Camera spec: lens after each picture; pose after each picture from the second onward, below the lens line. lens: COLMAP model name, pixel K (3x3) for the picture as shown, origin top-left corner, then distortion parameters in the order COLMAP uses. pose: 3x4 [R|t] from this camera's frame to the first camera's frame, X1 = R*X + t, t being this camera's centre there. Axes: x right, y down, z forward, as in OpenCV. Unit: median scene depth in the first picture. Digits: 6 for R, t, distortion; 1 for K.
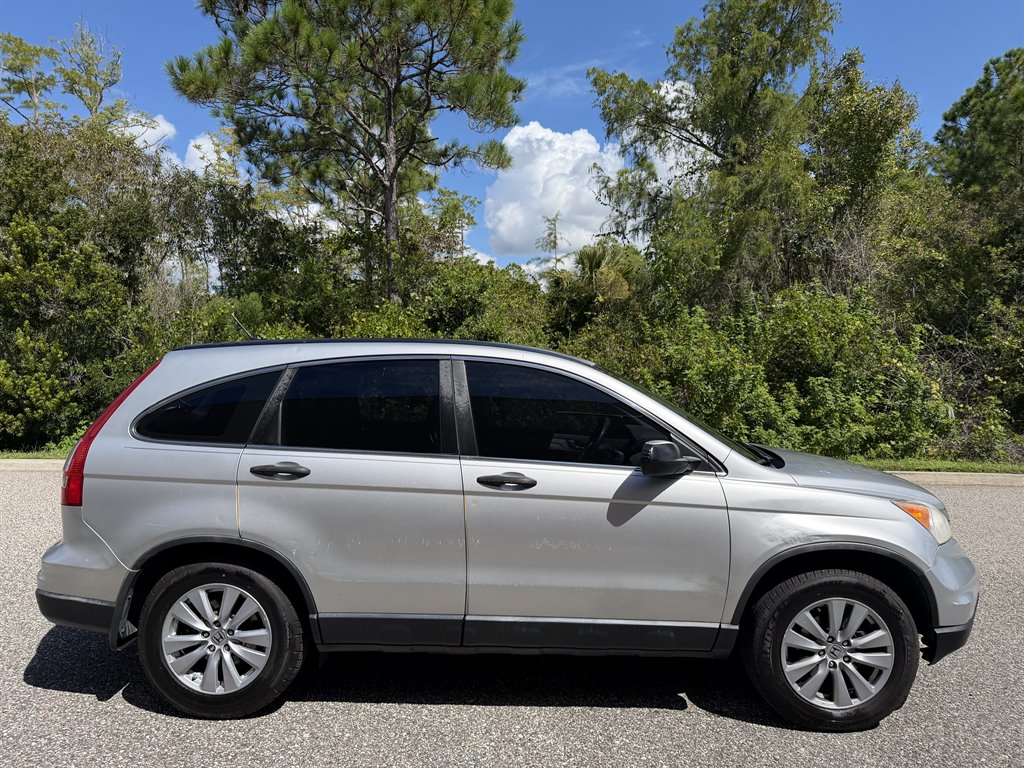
lens RADIAL K [[720.7, 0, 514.7], [0, 720.7, 375.9], [0, 0, 1]] dist [0.004017, -0.011794]
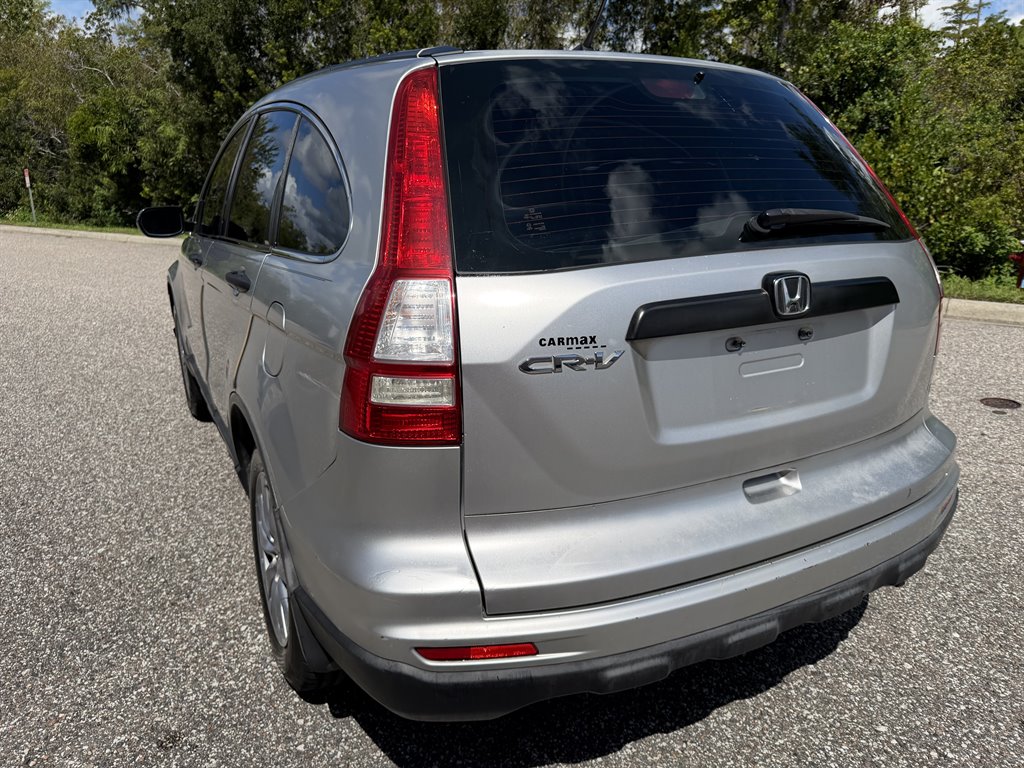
lens RADIAL K [[720.7, 0, 507.8], [0, 720.7, 394.1], [0, 0, 1]] dist [0.004017, -0.011794]
pose [[0.804191, 0.154945, -0.573820, 0.110270], [0.011471, 0.961197, 0.275624, 0.010165], [0.594261, -0.228236, 0.771208, 0.111904]]
